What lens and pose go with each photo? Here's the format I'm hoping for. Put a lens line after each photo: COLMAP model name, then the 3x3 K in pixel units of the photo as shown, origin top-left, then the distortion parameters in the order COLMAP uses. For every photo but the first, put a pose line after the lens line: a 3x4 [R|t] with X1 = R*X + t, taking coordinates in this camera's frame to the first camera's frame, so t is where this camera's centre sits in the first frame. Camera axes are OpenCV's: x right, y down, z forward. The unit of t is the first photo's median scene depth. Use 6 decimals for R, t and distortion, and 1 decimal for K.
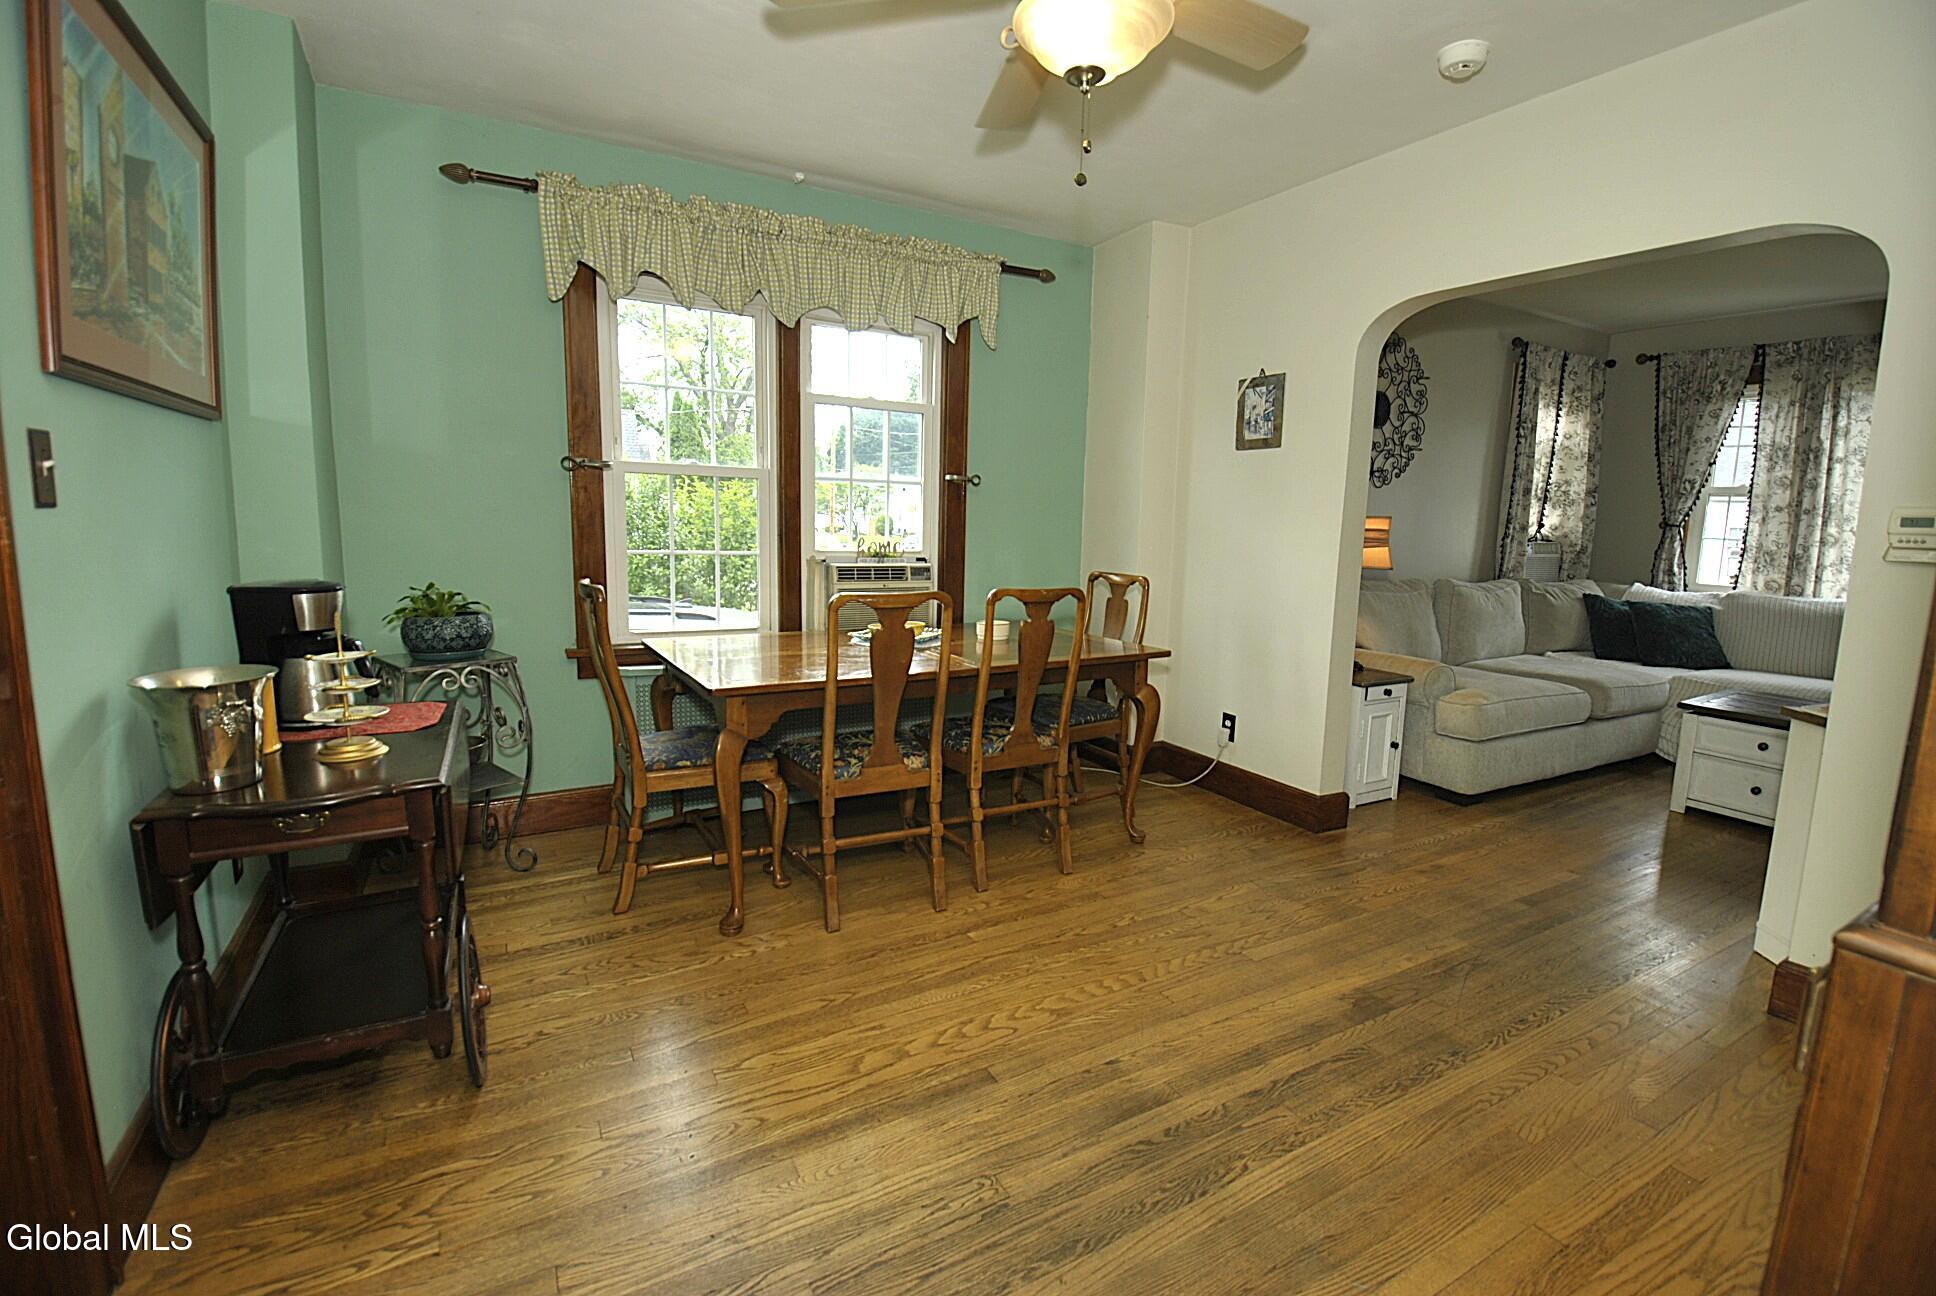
lens RADIAL K [[840.7, 0, 968.0], [0, 840.7, 648.0], [0, 0, 1]] dist [0.001166, -0.013847]
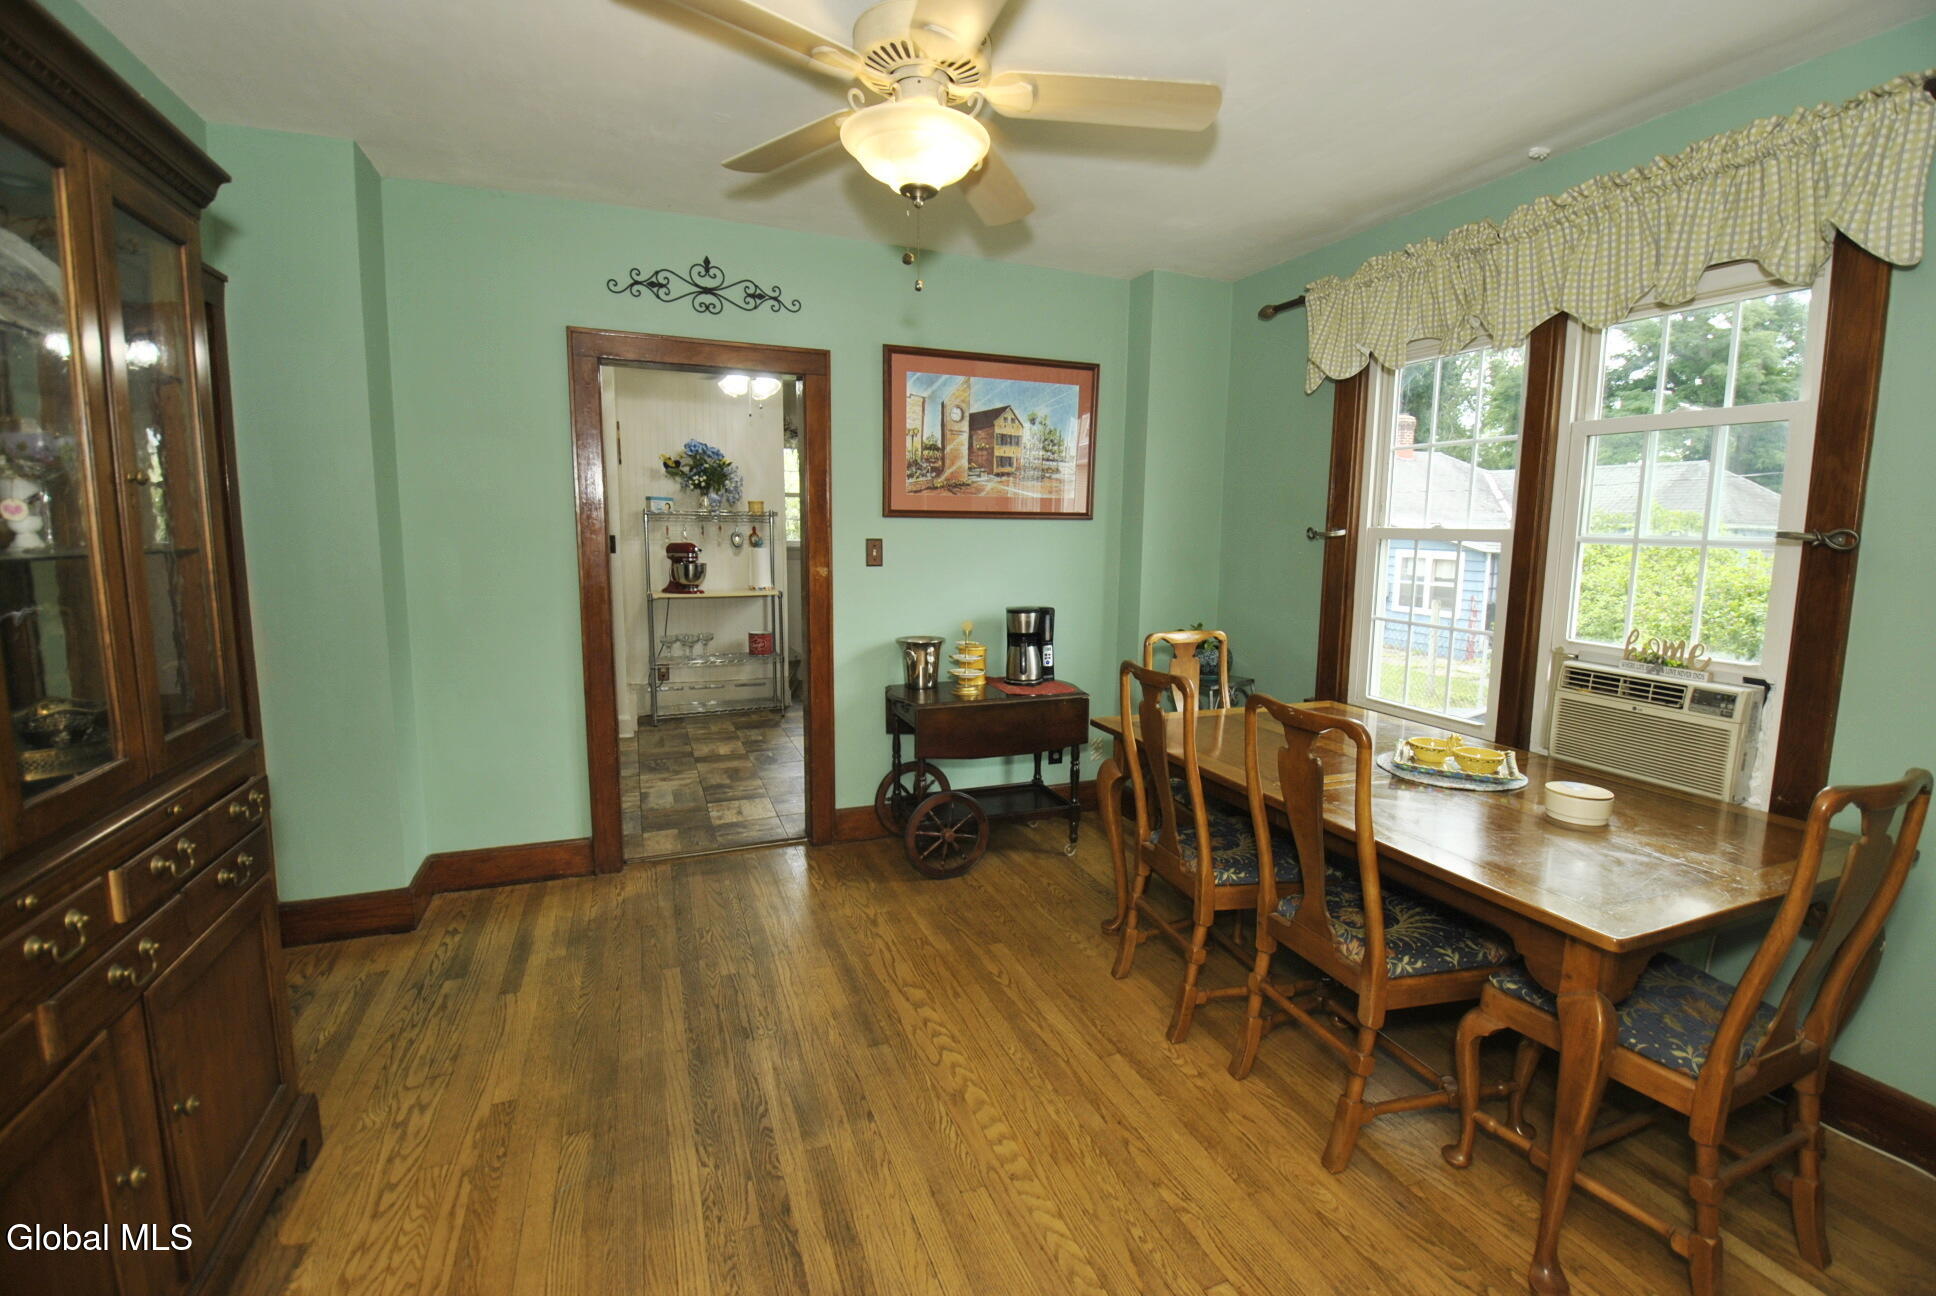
lens RADIAL K [[859.5, 0, 990.2], [0, 859.5, 635.9], [0, 0, 1]] dist [0.017227, -0.033093]
pose [[-0.119349, 0.098173, -0.987987, 1.123163], [-0.178606, 0.976743, 0.118632, -0.225253], [0.976655, 0.190619, -0.099039, 1.126807]]
